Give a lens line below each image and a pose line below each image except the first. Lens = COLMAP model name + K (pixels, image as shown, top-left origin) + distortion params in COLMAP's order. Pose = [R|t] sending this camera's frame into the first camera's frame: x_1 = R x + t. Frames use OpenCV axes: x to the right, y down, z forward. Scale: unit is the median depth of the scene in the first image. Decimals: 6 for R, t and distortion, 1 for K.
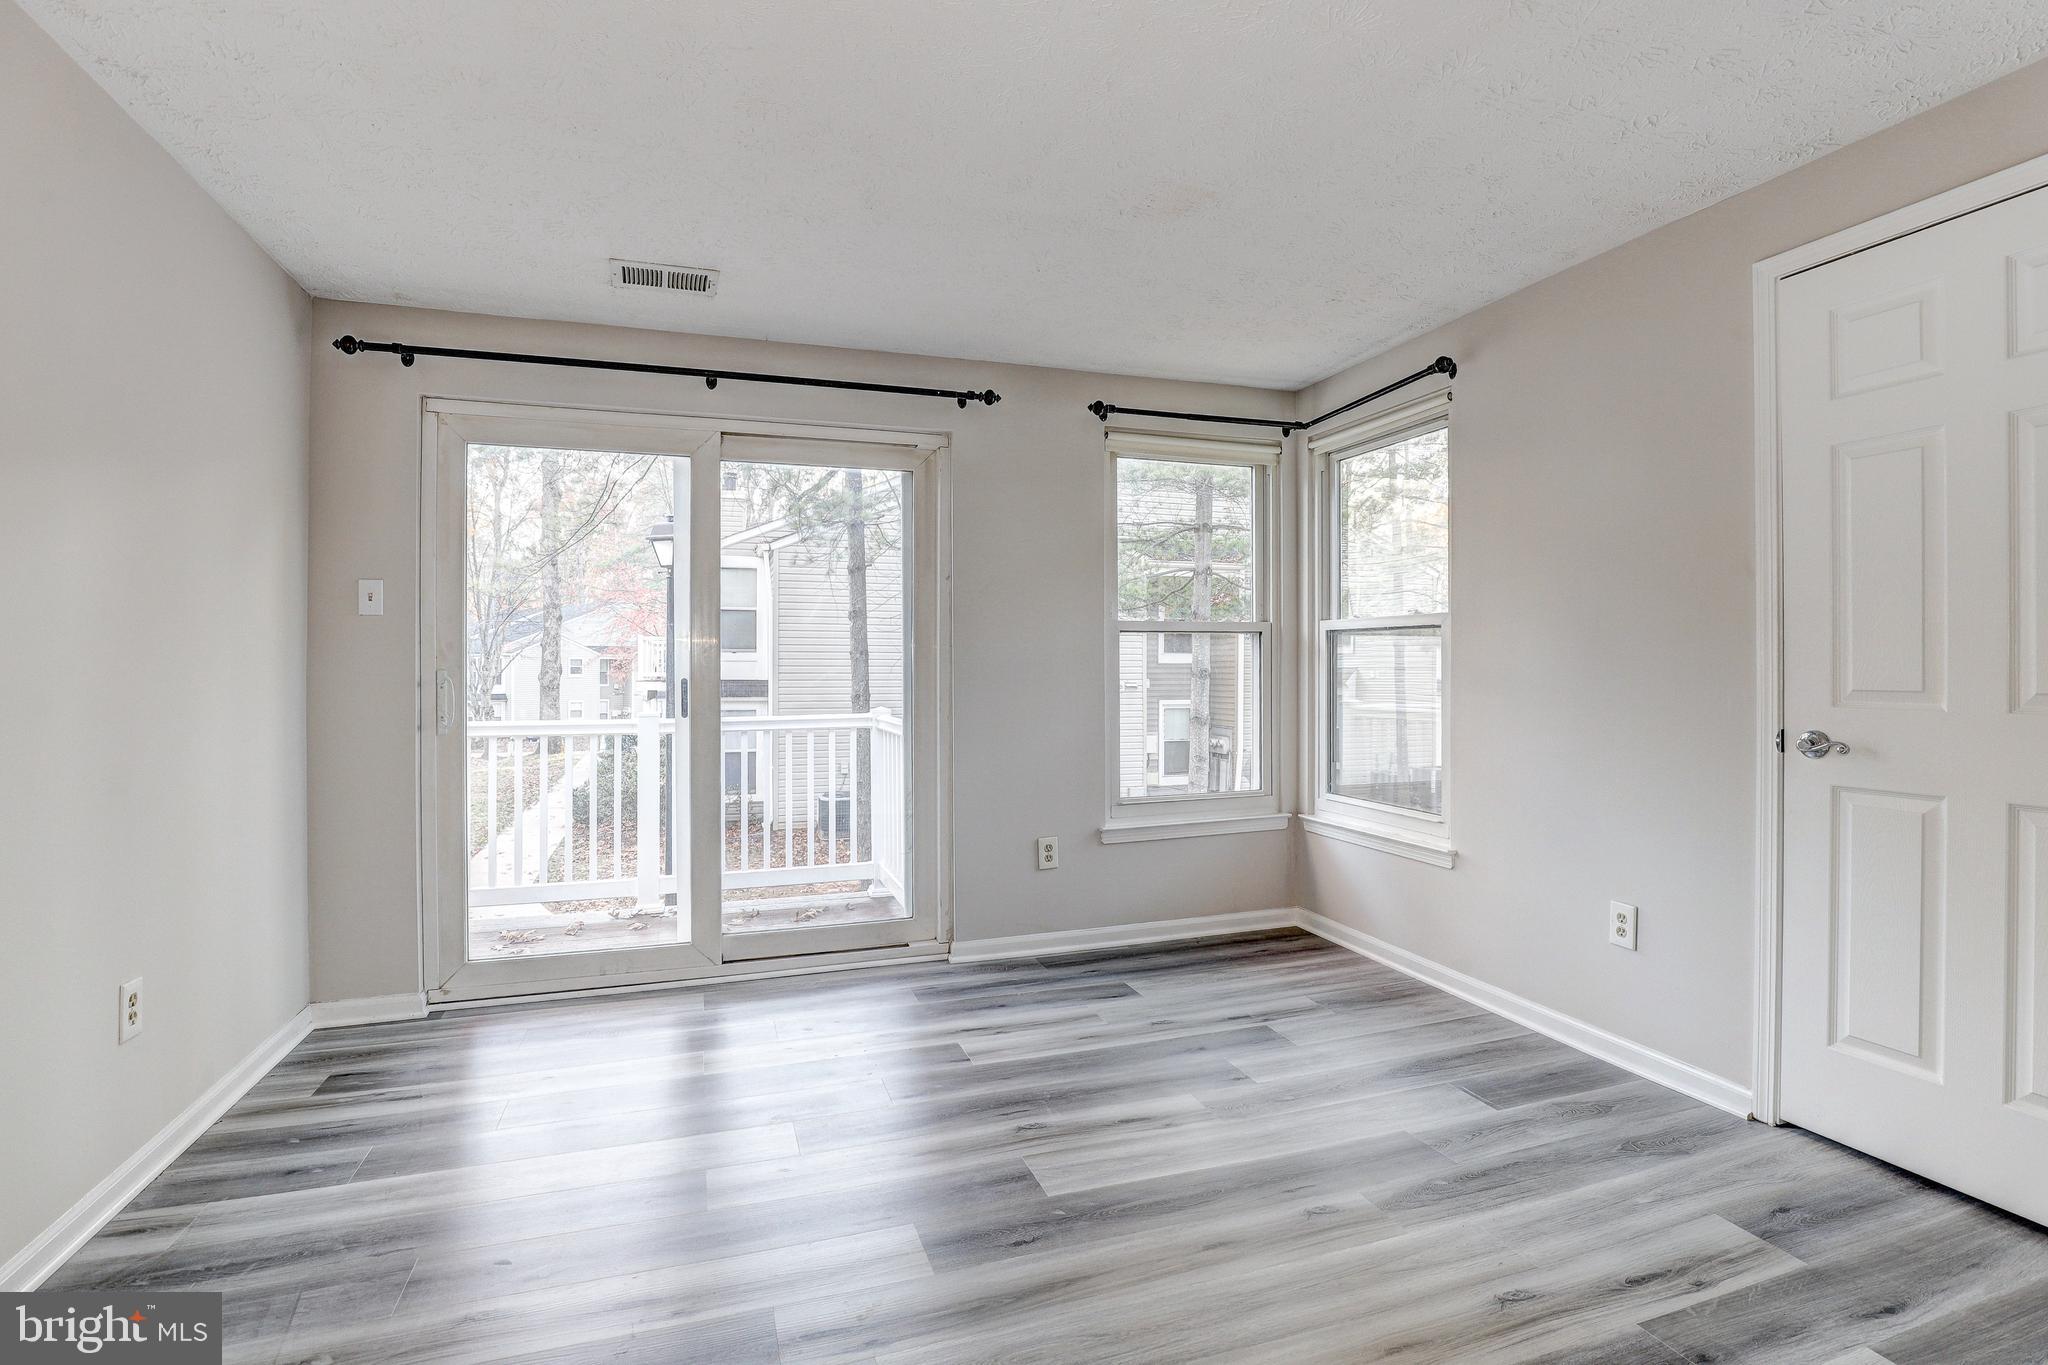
lens RADIAL K [[968.9, 0, 1030.9], [0, 968.9, 674.5], [0, 0, 1]] dist [-0.038013, 0.008899]
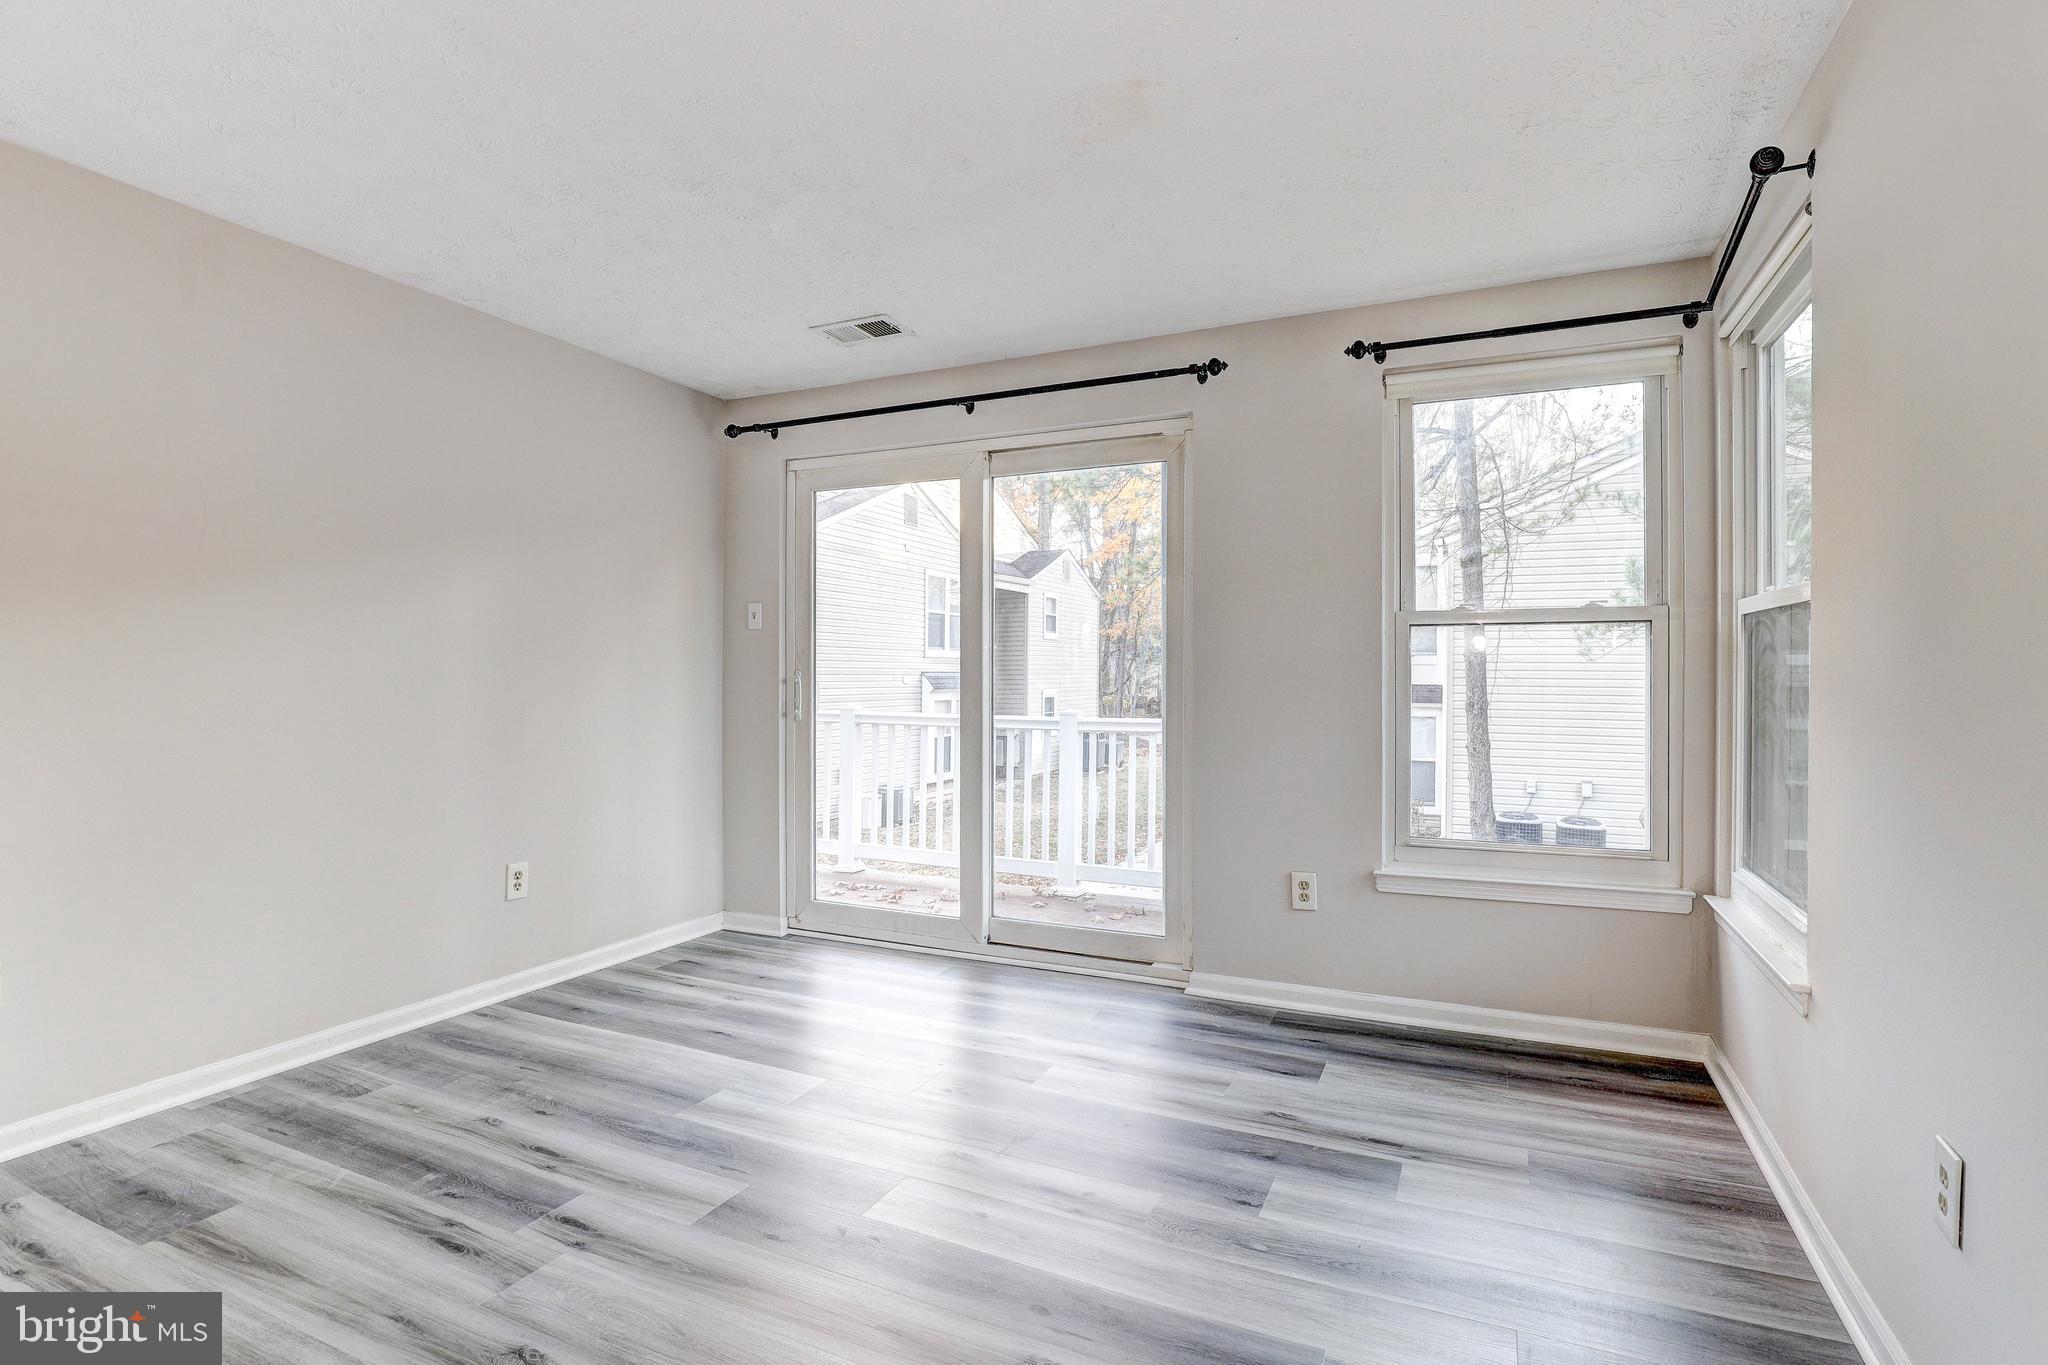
lens RADIAL K [[988.7, 0, 1034.3], [0, 988.7, 677.0], [0, 0, 1]] dist [-0.034081, 0.006651]
pose [[0.719865, 0.008546, -0.694061, 0.490427], [-0.009464, 0.999952, 0.002498, -0.001837], [0.694049, 0.004770, 0.719912, 0.242961]]
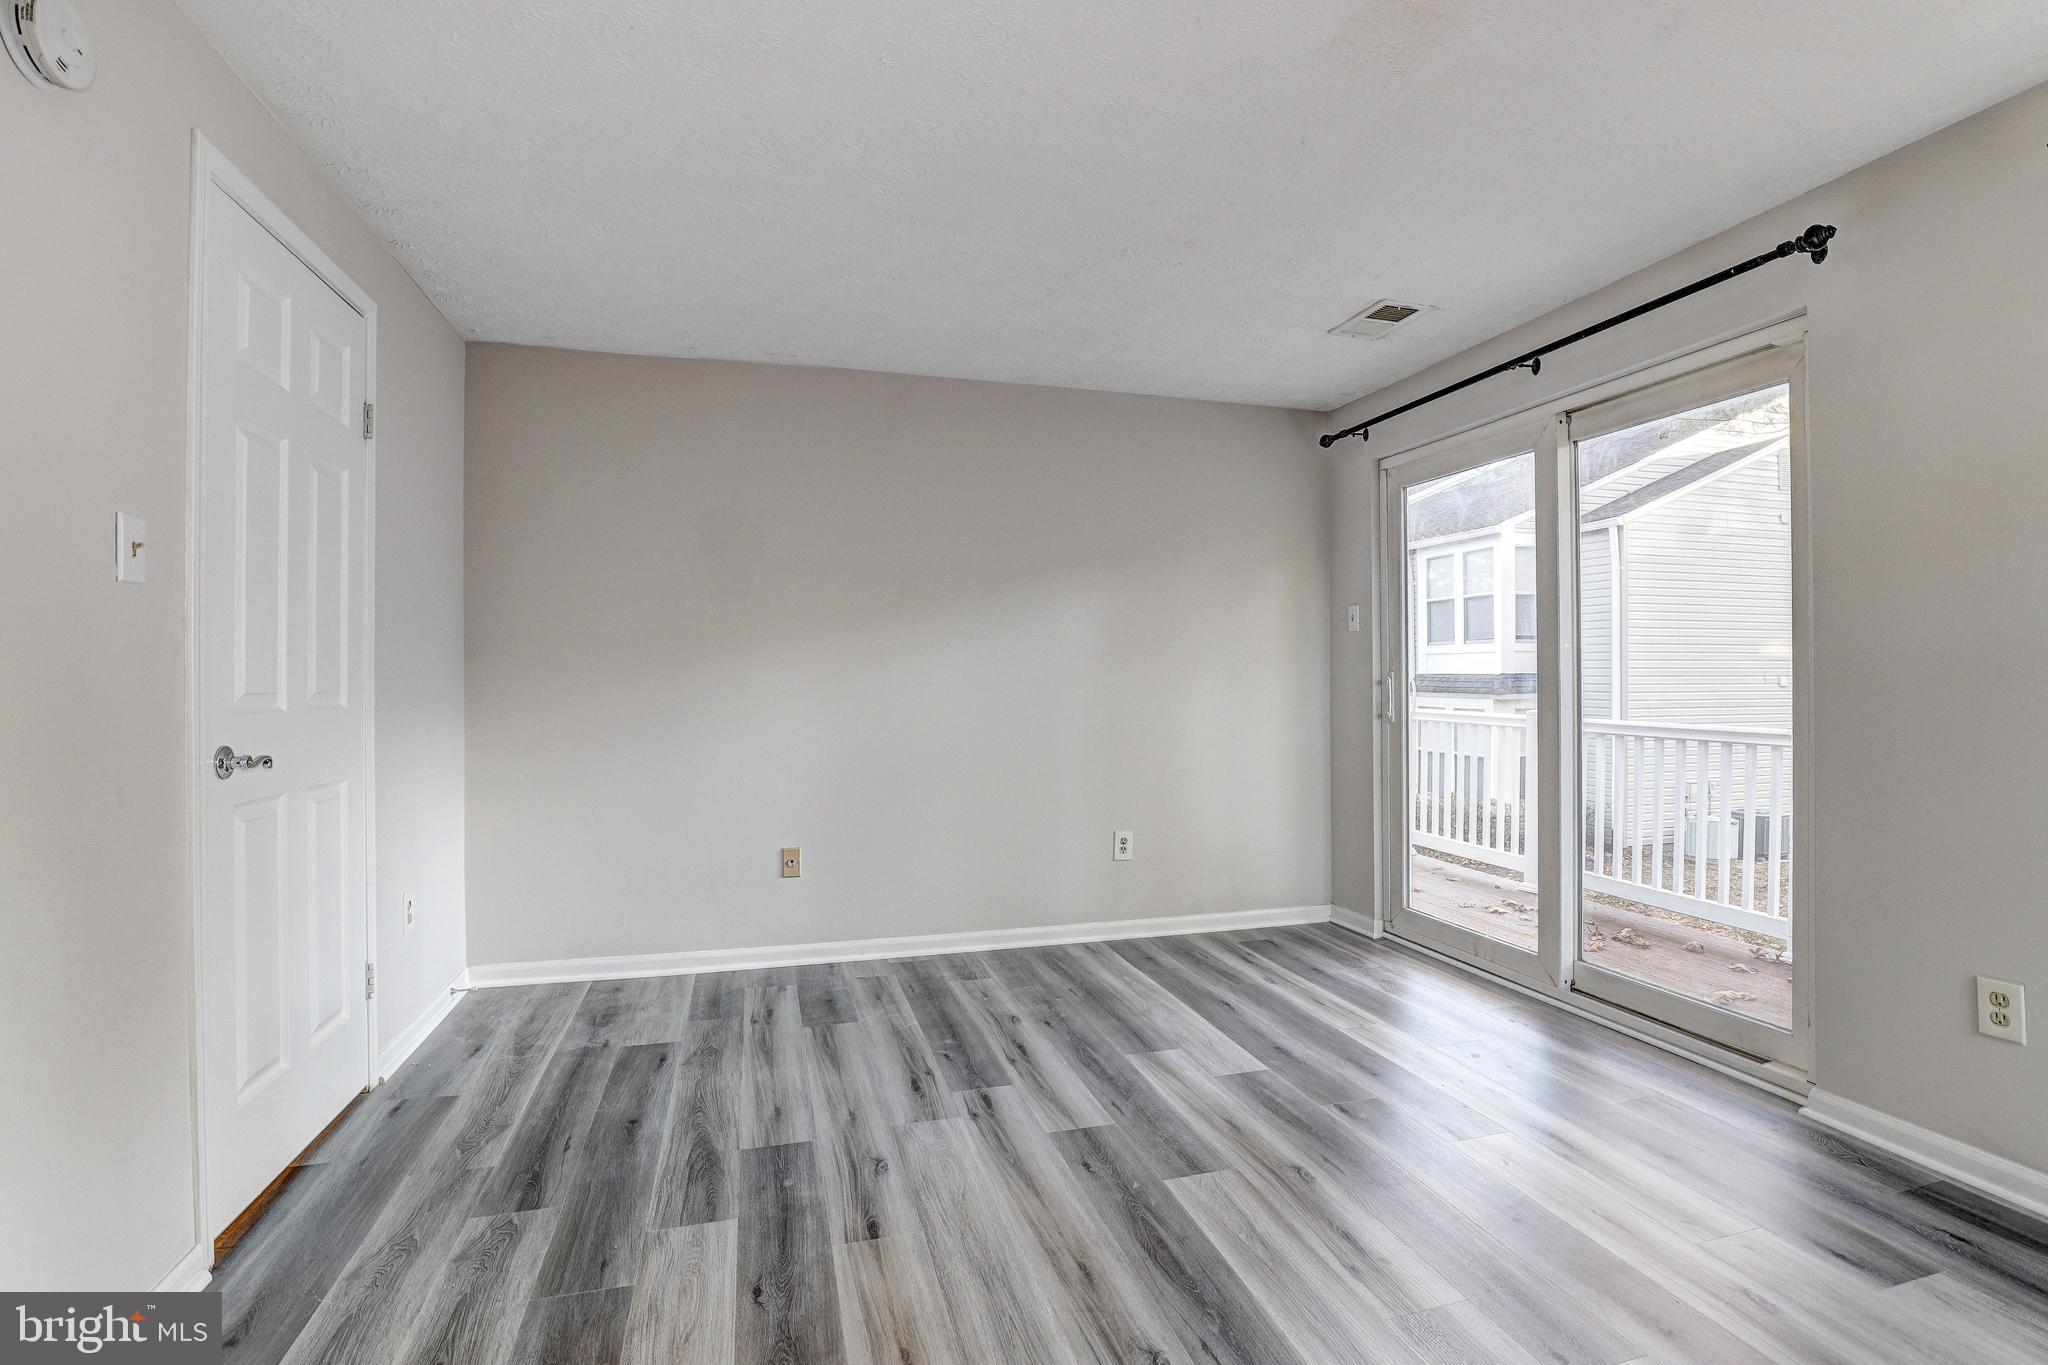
lens RADIAL K [[968.9, 0, 1030.9], [0, 968.9, 674.5], [0, 0, 1]] dist [-0.038013, 0.008899]
pose [[-0.053249, 0.001675, -0.998580, 0.628668], [-0.001869, 0.999997, 0.001777, -0.001554], [0.998580, 0.001961, -0.053245, 0.542381]]
